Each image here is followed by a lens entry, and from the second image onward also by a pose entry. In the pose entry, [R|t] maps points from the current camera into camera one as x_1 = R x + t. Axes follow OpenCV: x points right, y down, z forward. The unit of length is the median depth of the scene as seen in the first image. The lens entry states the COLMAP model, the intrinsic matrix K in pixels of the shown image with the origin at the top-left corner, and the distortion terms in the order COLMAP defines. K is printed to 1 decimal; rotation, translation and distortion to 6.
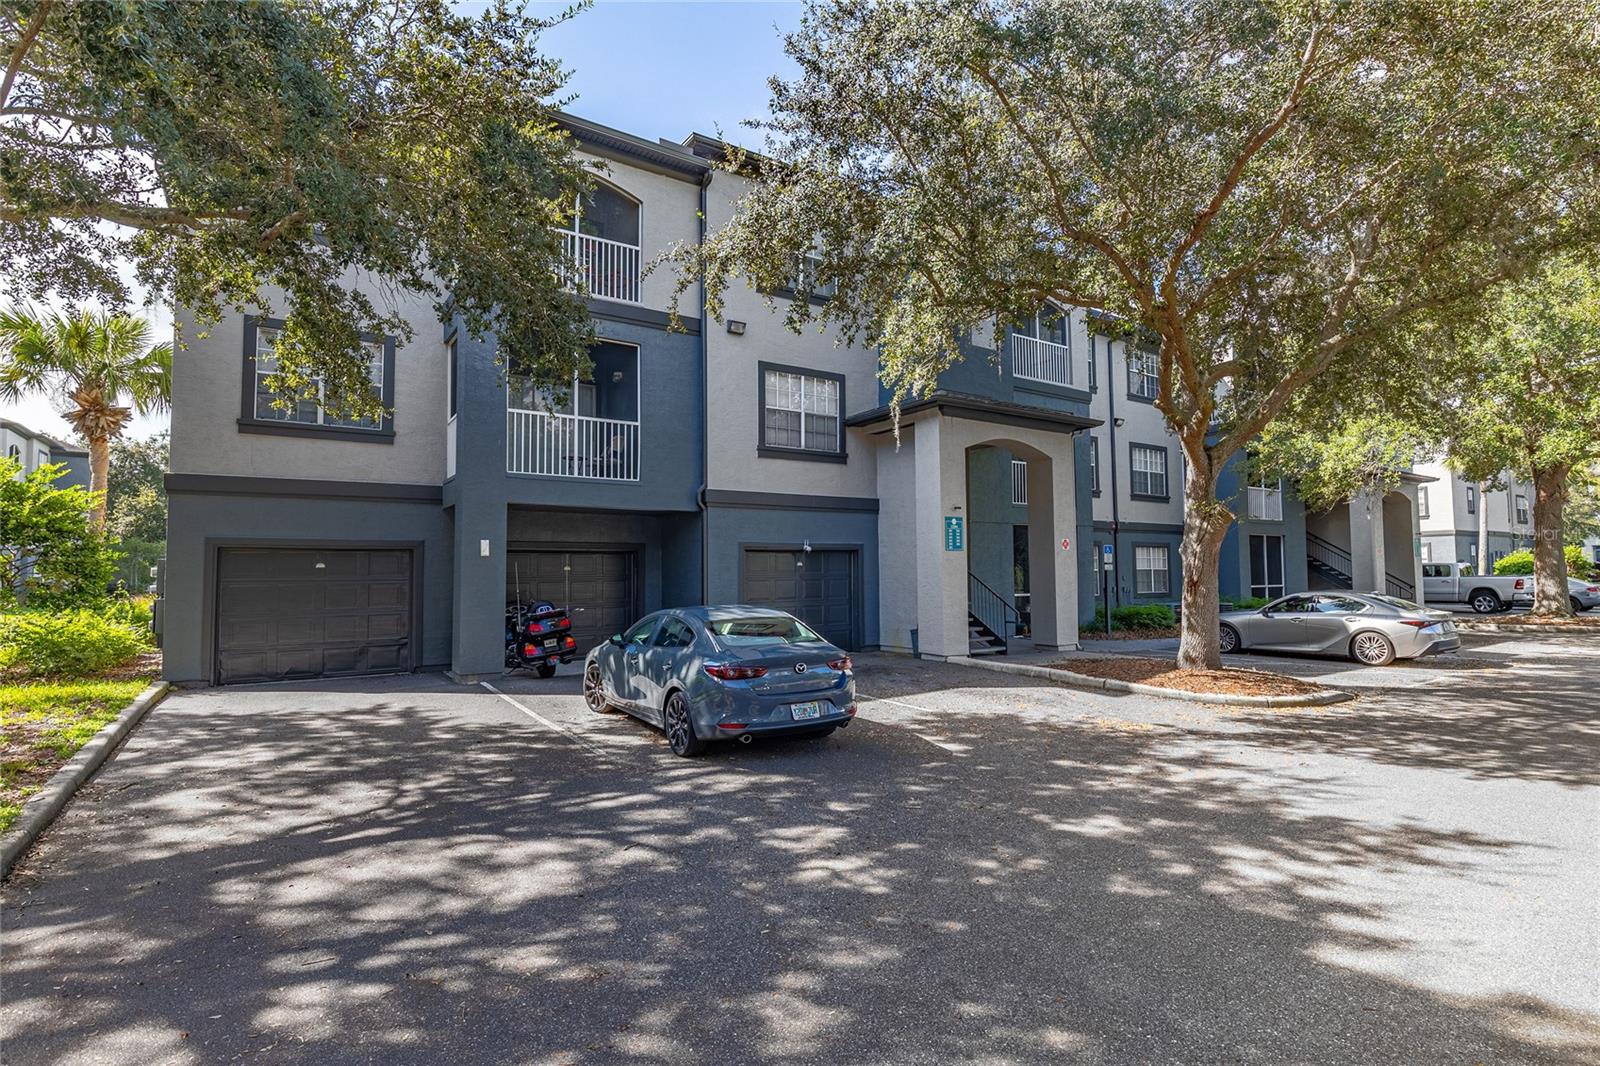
lens RADIAL K [[780.0, 0, 800.0], [0, 780.0, 533.0], [0, 0, 1]] dist [-0.000412, -0.000100]
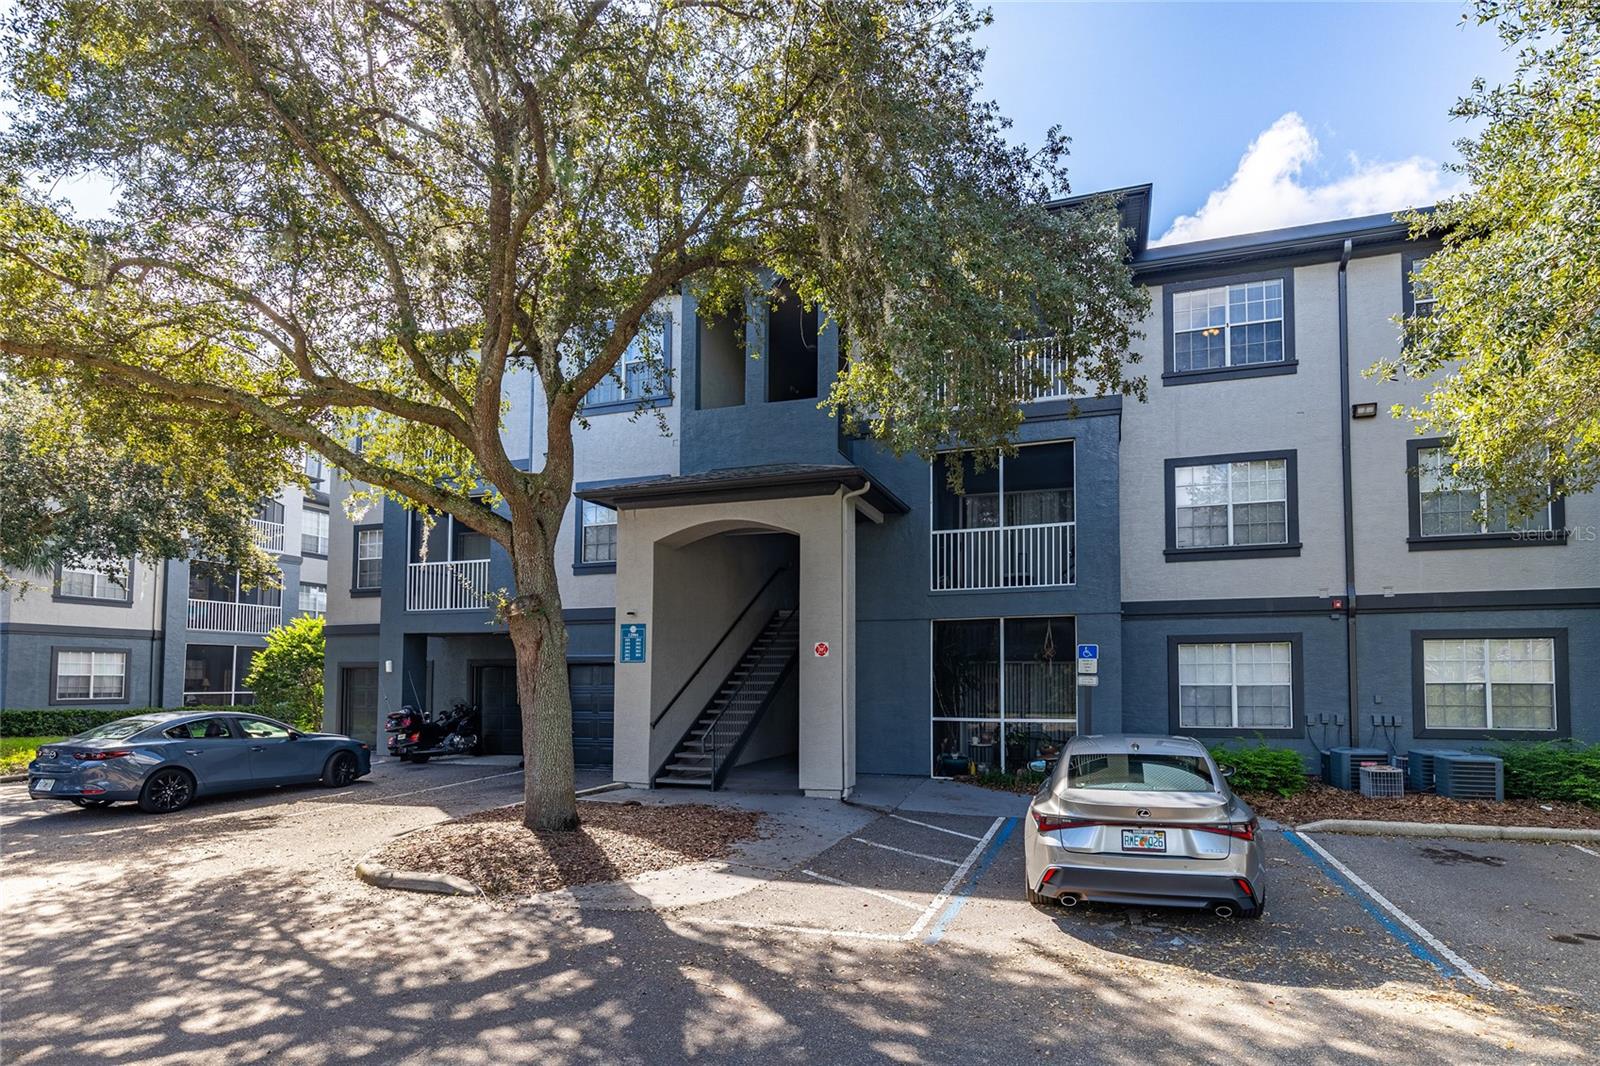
lens RADIAL K [[780.0, 0, 800.0], [0, 780.0, 533.0], [0, 0, 1]] dist [-0.000412, -0.000100]
pose [[0.589115, -0.150320, -0.793944, 0.609780], [0.033137, 0.986212, -0.162135, 0.017511], [0.807369, 0.069207, 0.585974, 0.379319]]
